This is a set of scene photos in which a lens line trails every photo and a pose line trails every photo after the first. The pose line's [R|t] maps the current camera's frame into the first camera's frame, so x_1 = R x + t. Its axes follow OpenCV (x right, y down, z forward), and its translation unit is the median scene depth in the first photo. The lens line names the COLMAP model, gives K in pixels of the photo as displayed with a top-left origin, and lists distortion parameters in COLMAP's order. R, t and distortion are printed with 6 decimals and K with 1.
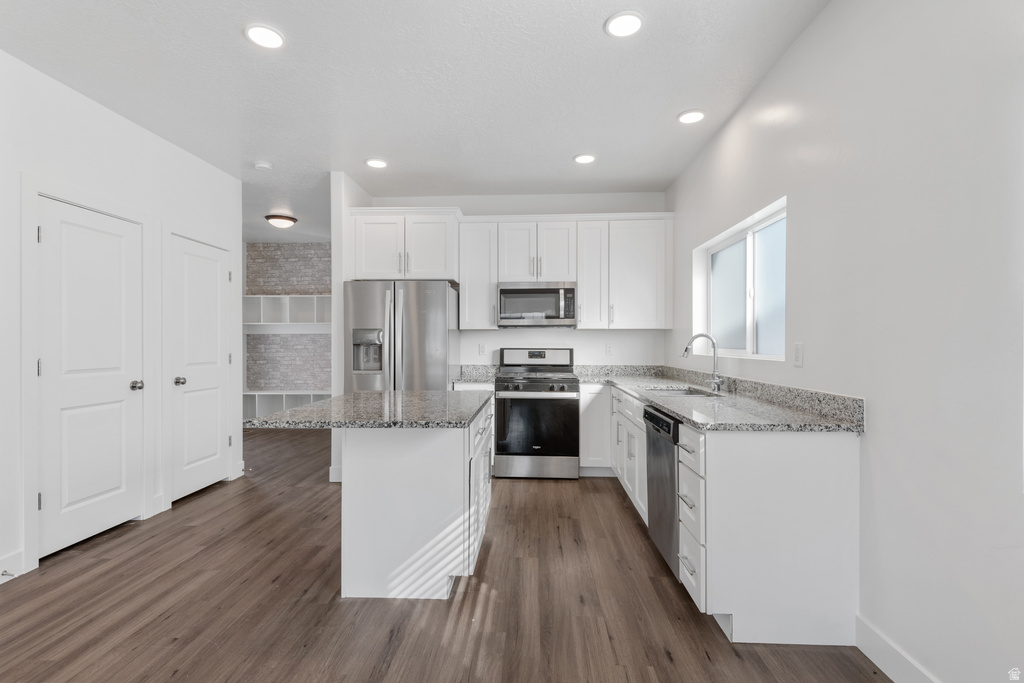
lens RADIAL K [[484.6, 0, 512.1], [0, 484.6, 349.1], [0, 0, 1]] dist [0.015847, -0.000176]
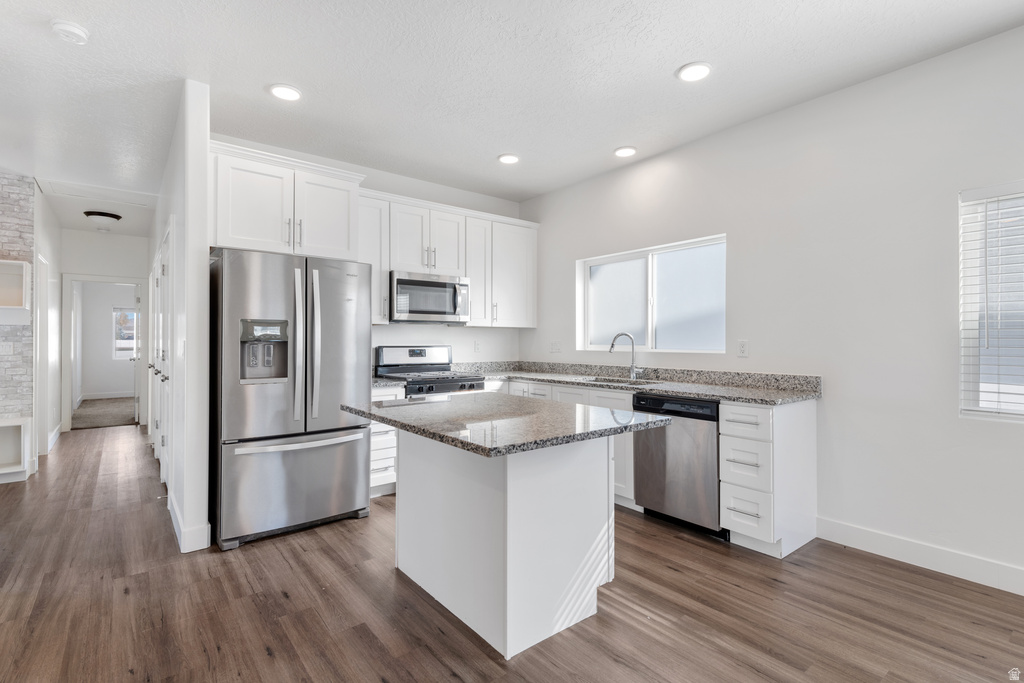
lens RADIAL K [[487.0, 0, 512.0], [0, 487.0, 341.5], [0, 0, 1]] dist [0.011614, -0.000755]
pose [[0.751646, 0.000755, 0.659566, -0.476812], [0.006867, 0.999936, -0.008971, -0.000484], [-0.659531, 0.011272, 0.751593, 0.214576]]
